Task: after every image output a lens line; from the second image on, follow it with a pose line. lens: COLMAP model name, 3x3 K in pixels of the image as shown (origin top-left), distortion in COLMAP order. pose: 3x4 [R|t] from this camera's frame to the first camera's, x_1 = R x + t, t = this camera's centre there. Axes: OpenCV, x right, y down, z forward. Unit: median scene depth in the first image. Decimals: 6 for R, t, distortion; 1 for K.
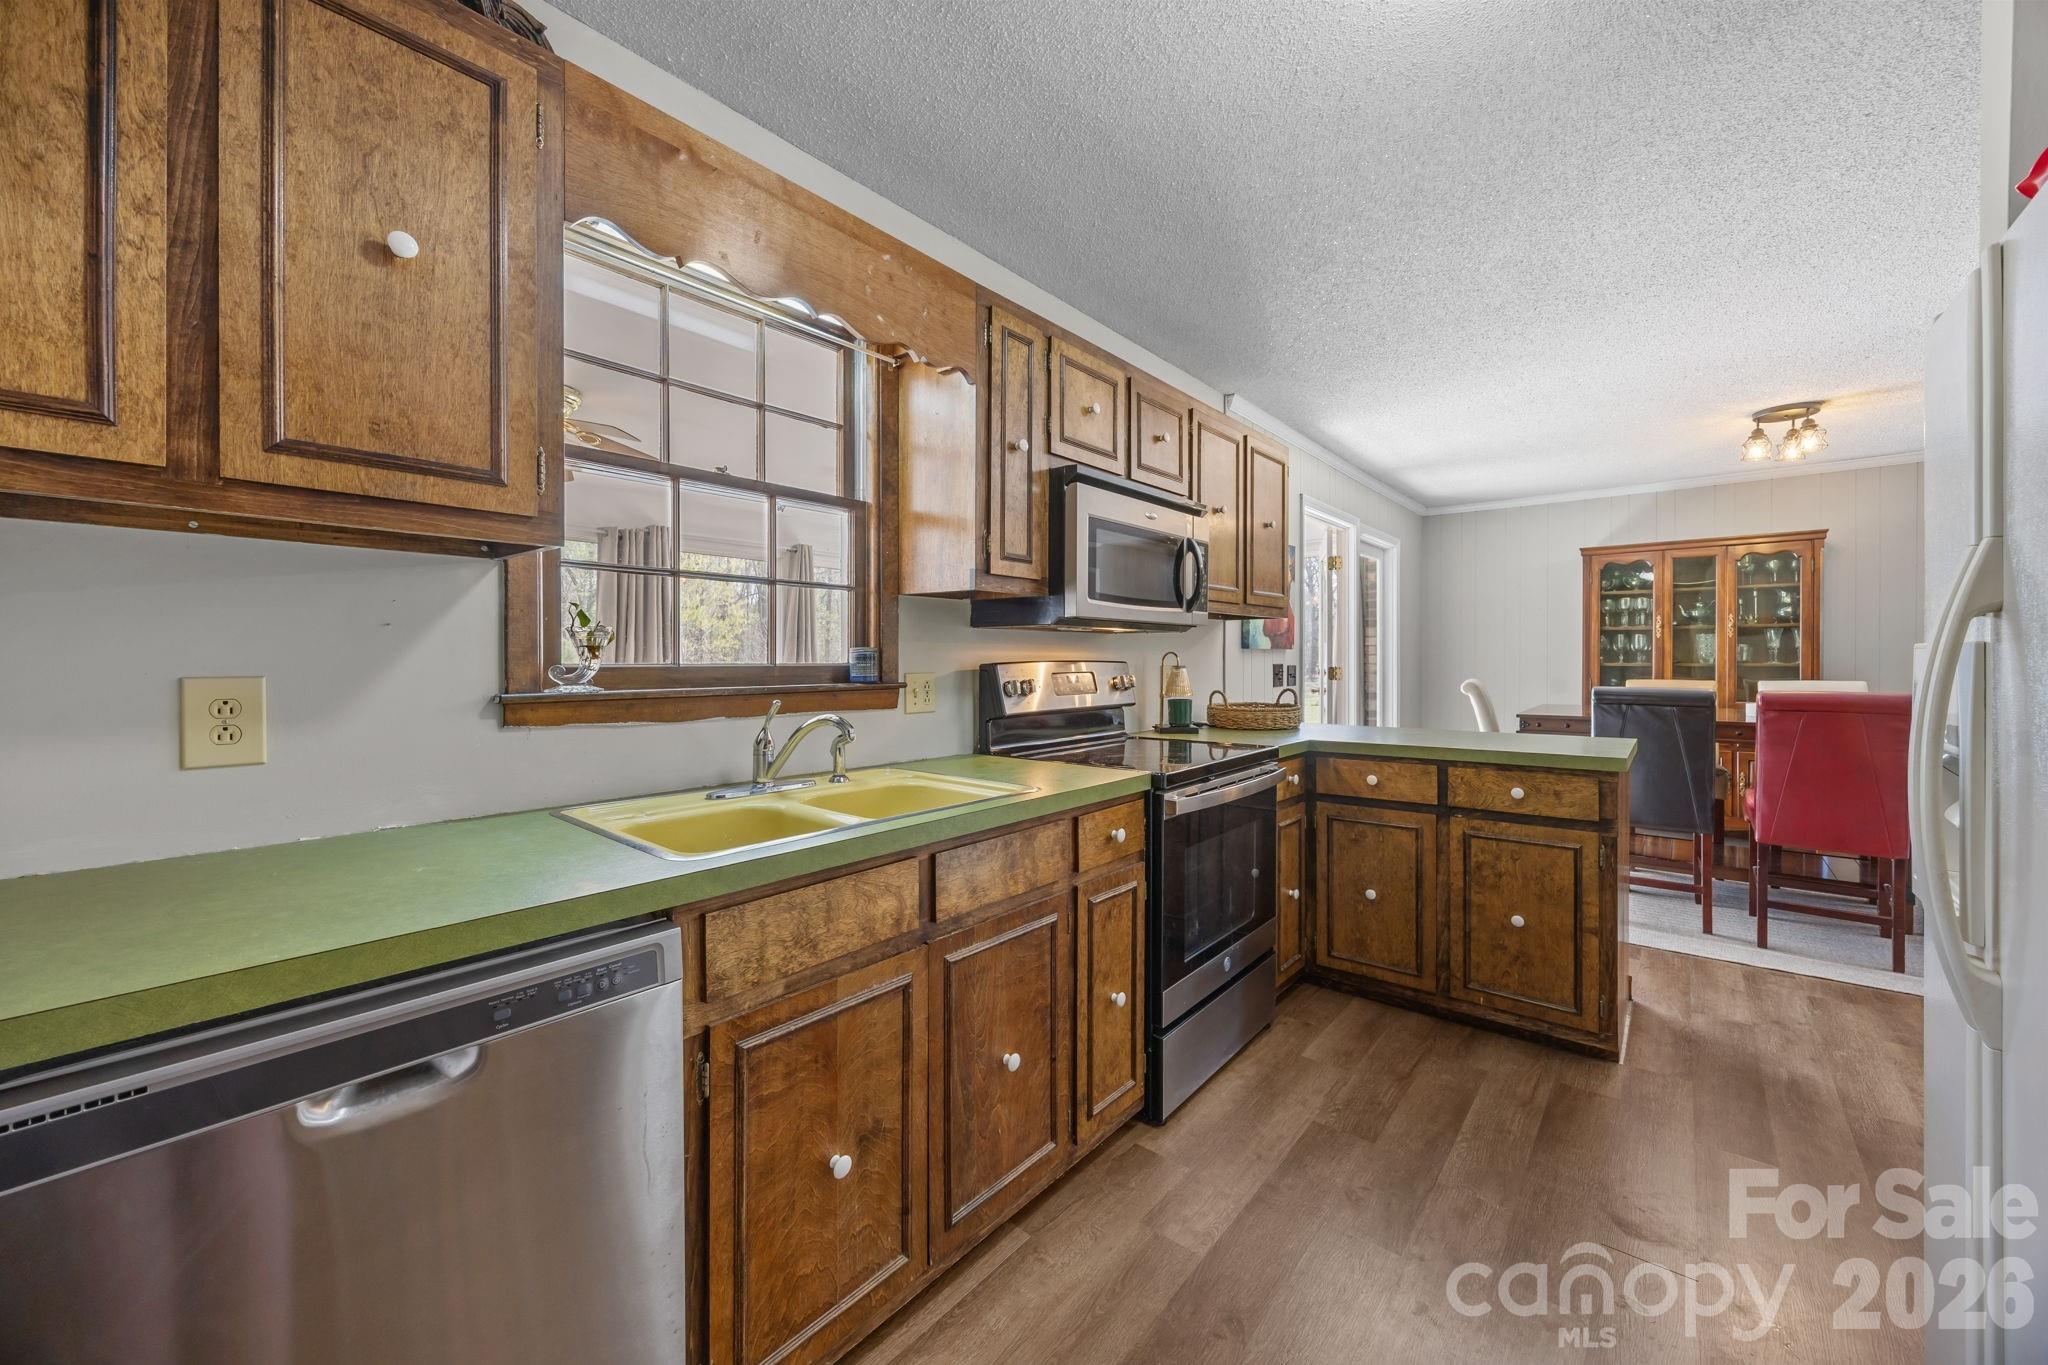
lens RADIAL K [[786.3, 0, 1020.8], [0, 786.3, 662.5], [0, 0, 1]] dist [-0.006615, -0.000117]
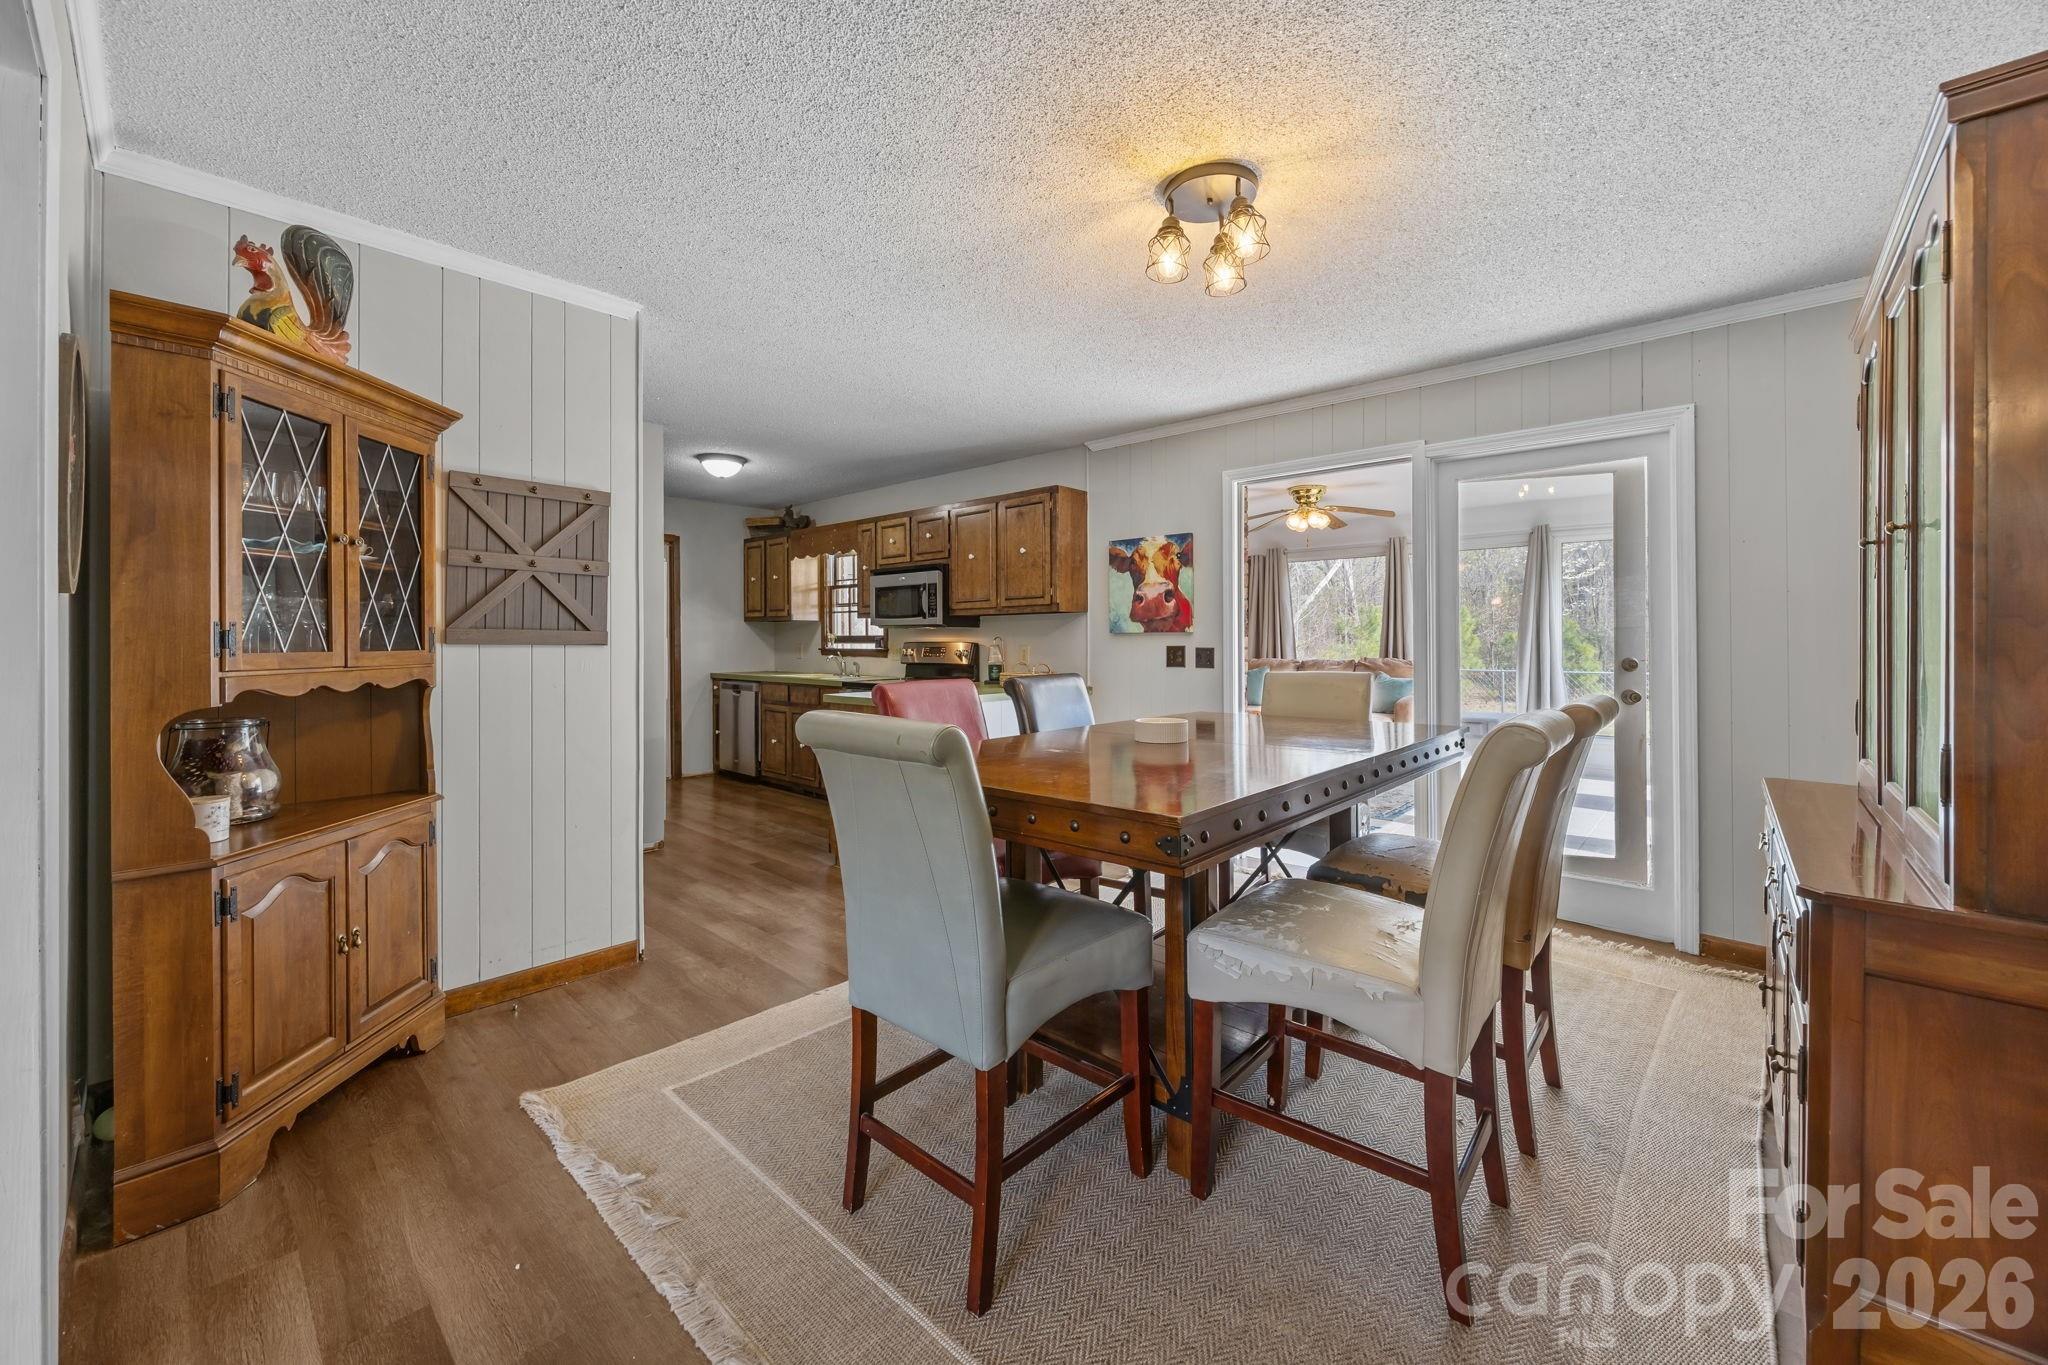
lens RADIAL K [[786.3, 0, 1024.0], [0, 786.3, 643.0], [0, 0, 1]] dist [-0.006615, -0.000117]
pose [[-0.036634, 0.006872, -0.999305, 2.693021], [-0.005661, 0.999959, 0.007084, -0.020160], [0.999313, 0.005917, -0.036593, 1.579468]]
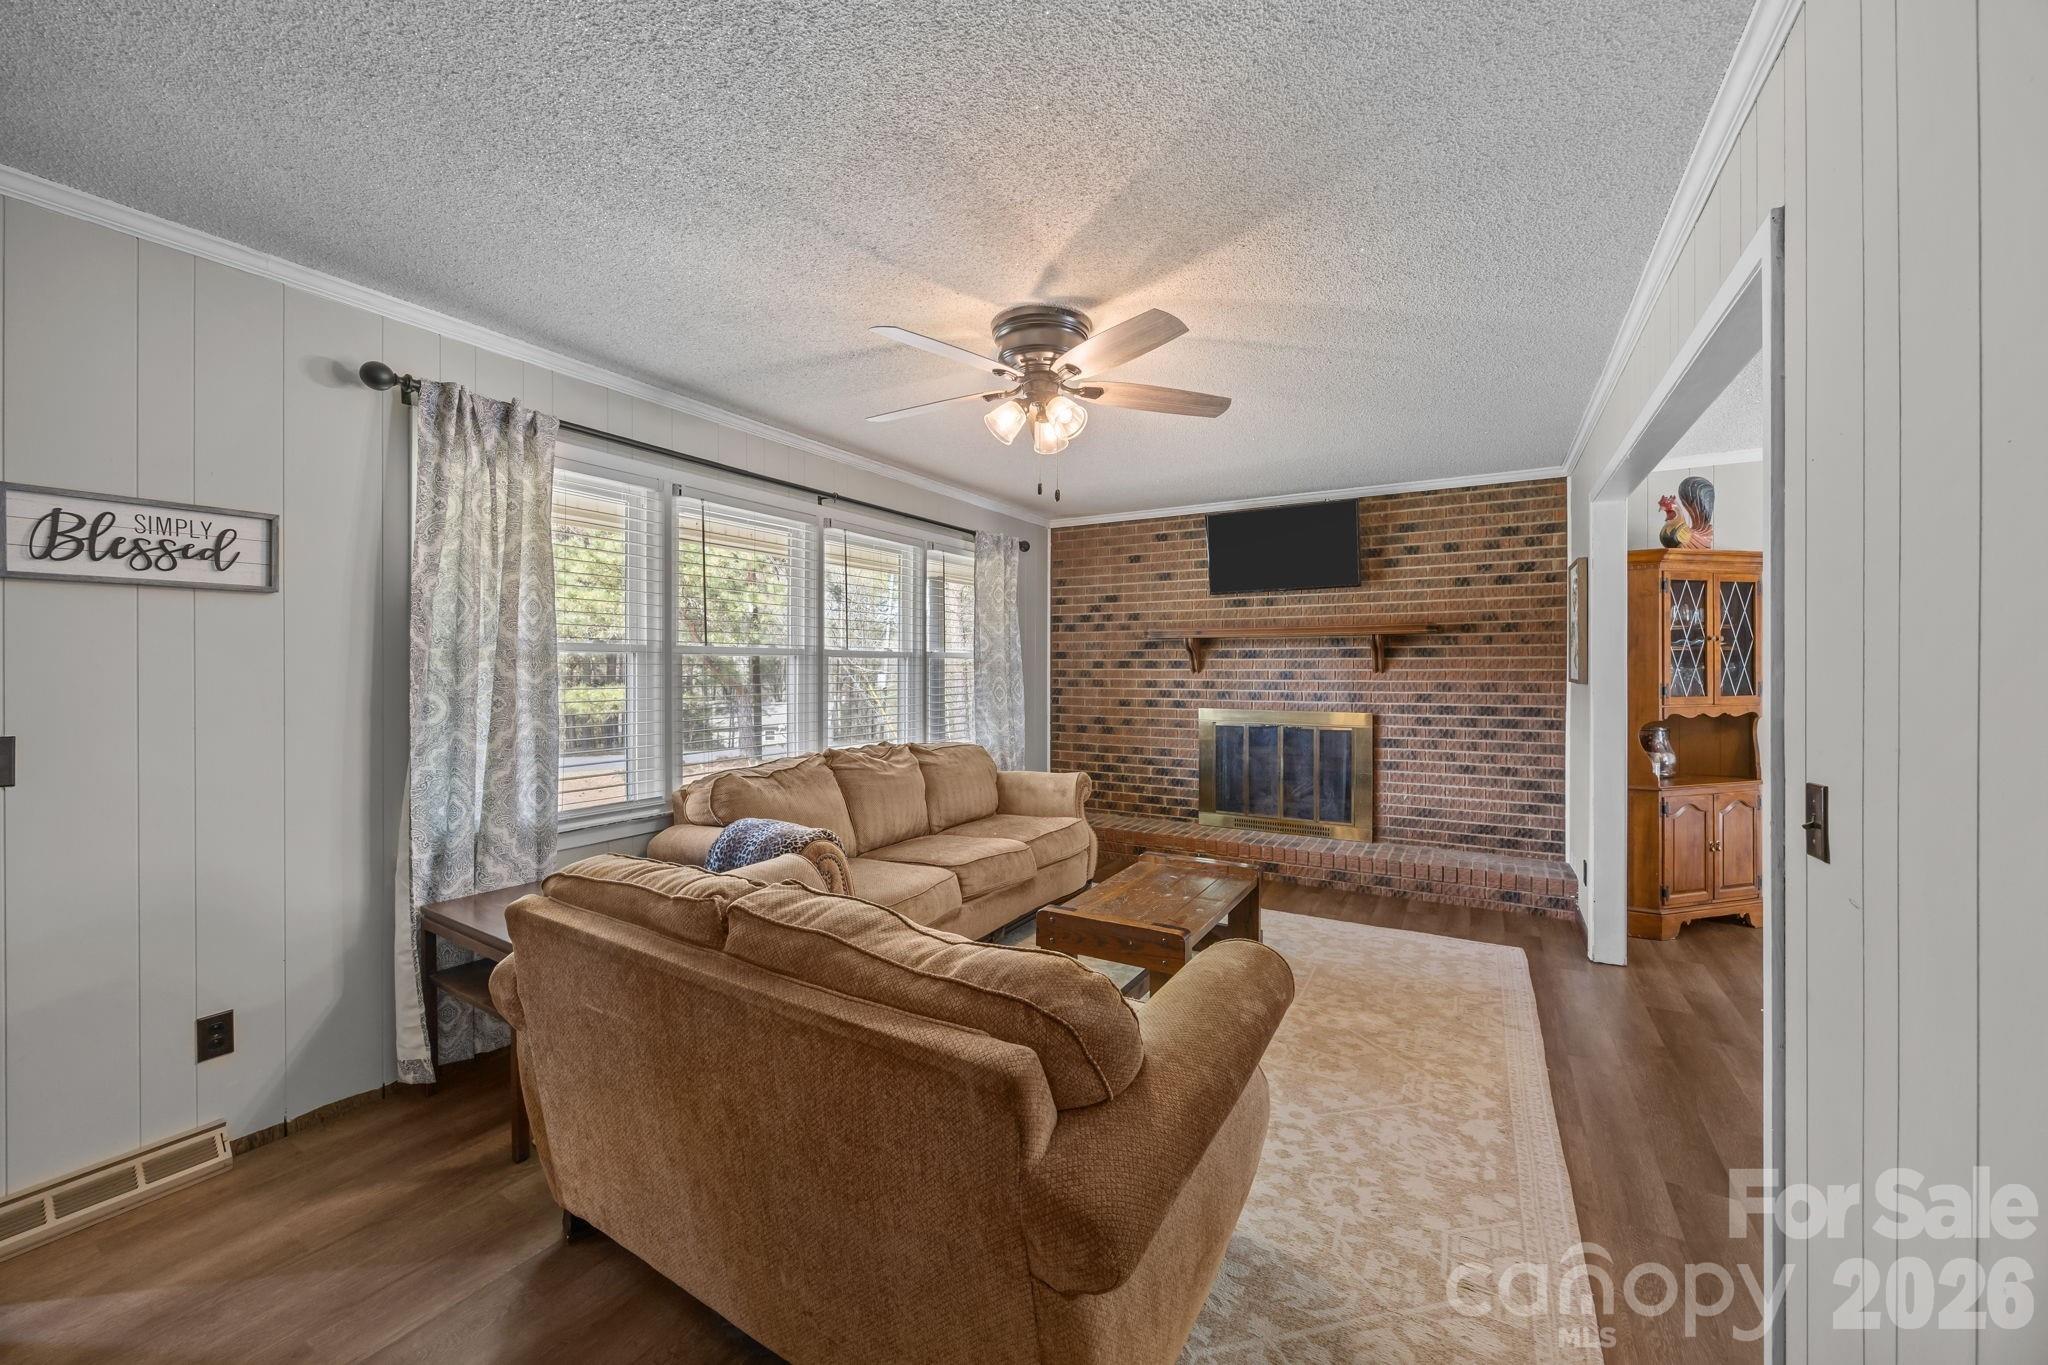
lens RADIAL K [[786.3, 0, 1022.5], [0, 786.3, 671.0], [0, 0, 1]] dist [-0.006615, -0.000117]
pose [[-0.985396, 0.009427, -0.170018, 3.637487], [0.007676, 0.999911, 0.010953, -0.086426], [0.170106, 0.009488, -0.985380, 2.221702]]
